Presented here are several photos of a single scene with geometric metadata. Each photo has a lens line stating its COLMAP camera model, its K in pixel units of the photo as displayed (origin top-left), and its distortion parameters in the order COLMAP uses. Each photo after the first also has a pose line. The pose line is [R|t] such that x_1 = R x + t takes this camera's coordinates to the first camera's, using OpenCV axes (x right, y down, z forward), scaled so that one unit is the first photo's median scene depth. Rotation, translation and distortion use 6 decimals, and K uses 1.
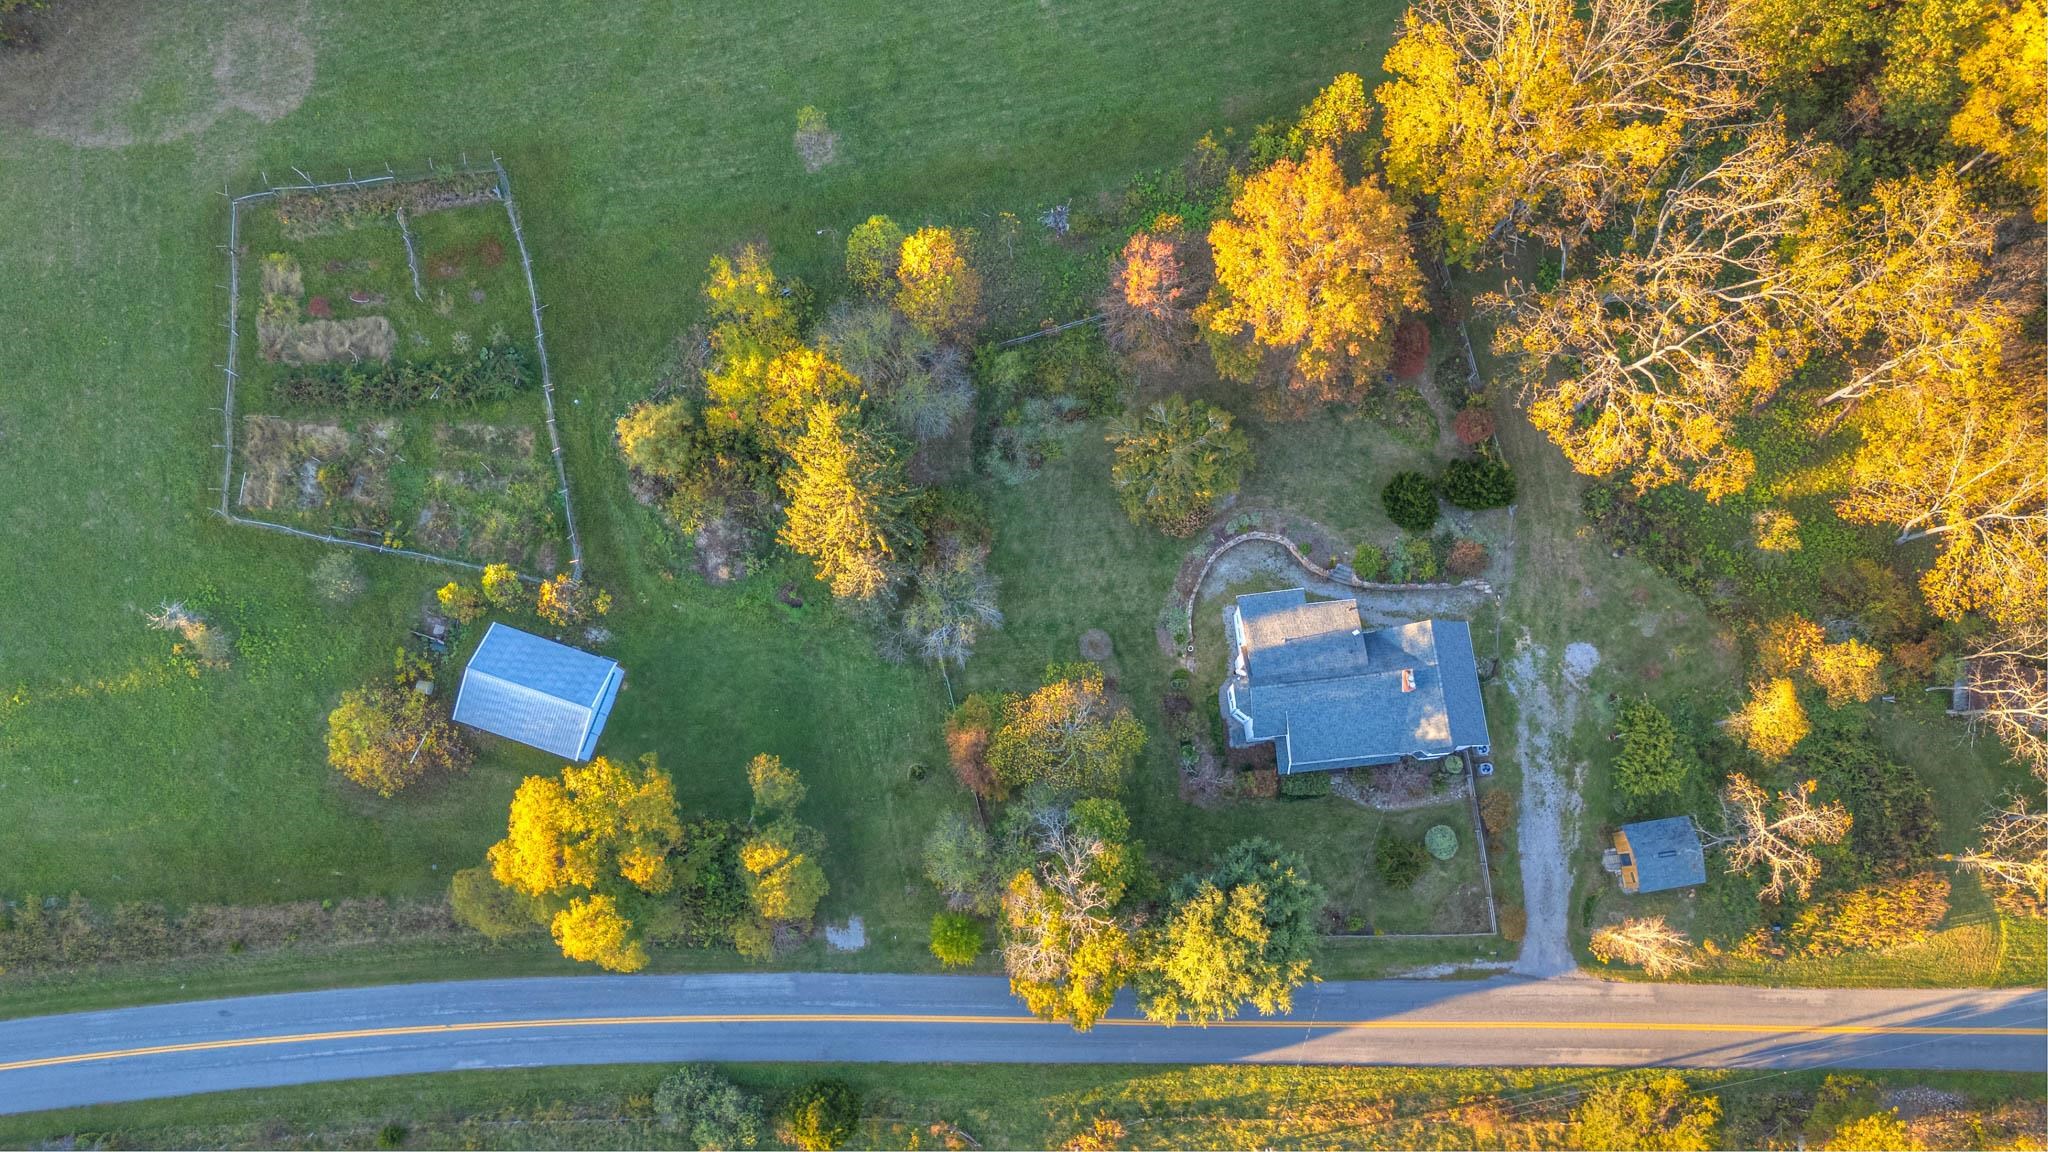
lens RADIAL K [[1505.7, 0, 1020.1], [0, 1505.7, 577.9], [0, 0, 1]] dist [0.066844, -0.058753]
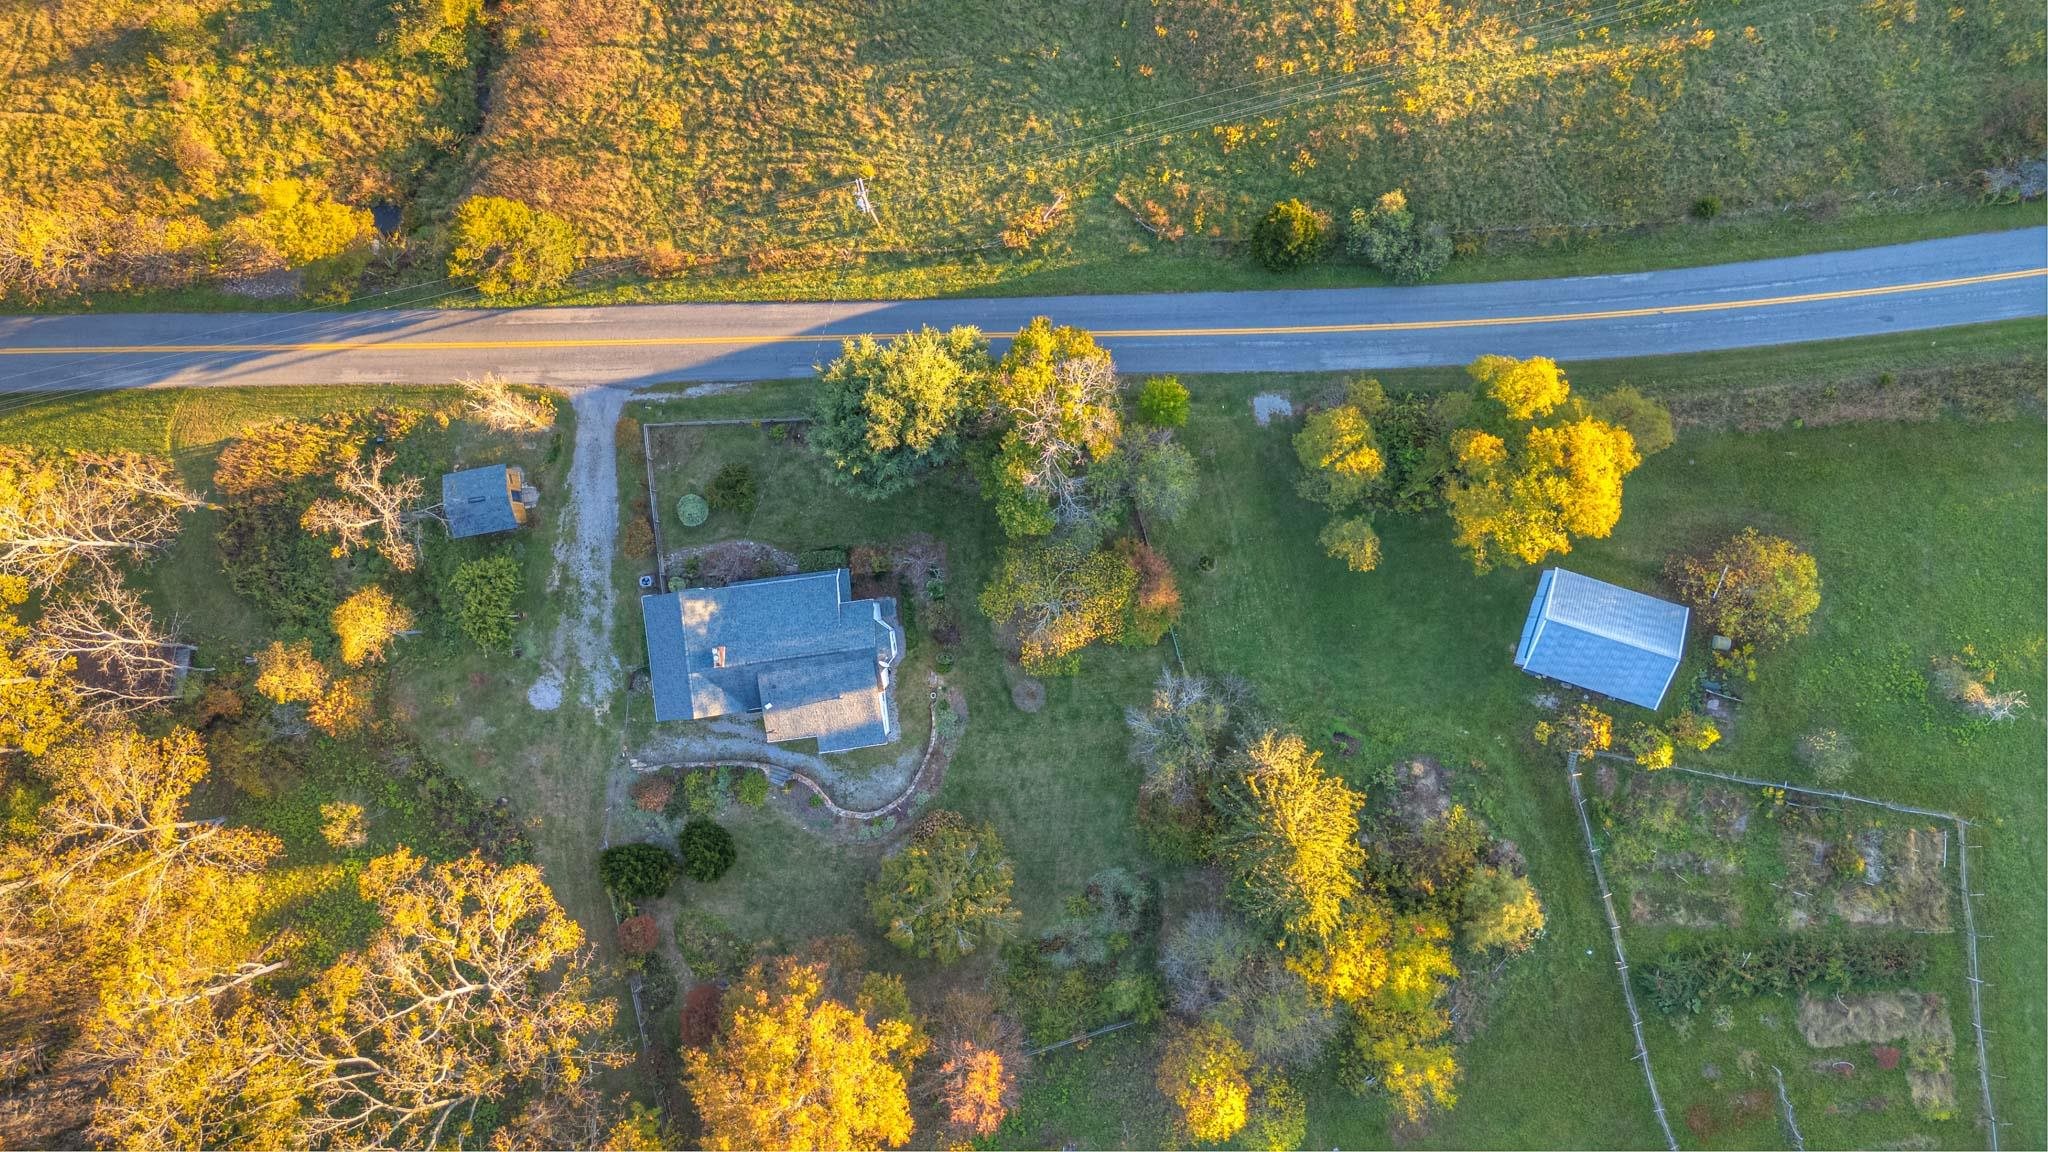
lens RADIAL K [[1505.7, 0, 1020.1], [0, 1505.7, 577.9], [0, 0, 1]] dist [0.066844, -0.058753]
pose [[-0.998952, 0.016829, 0.042570, 0.013645], [-0.007030, -0.975336, 0.220614, -0.100707], [0.045233, 0.220083, 0.974432, 0.023733]]
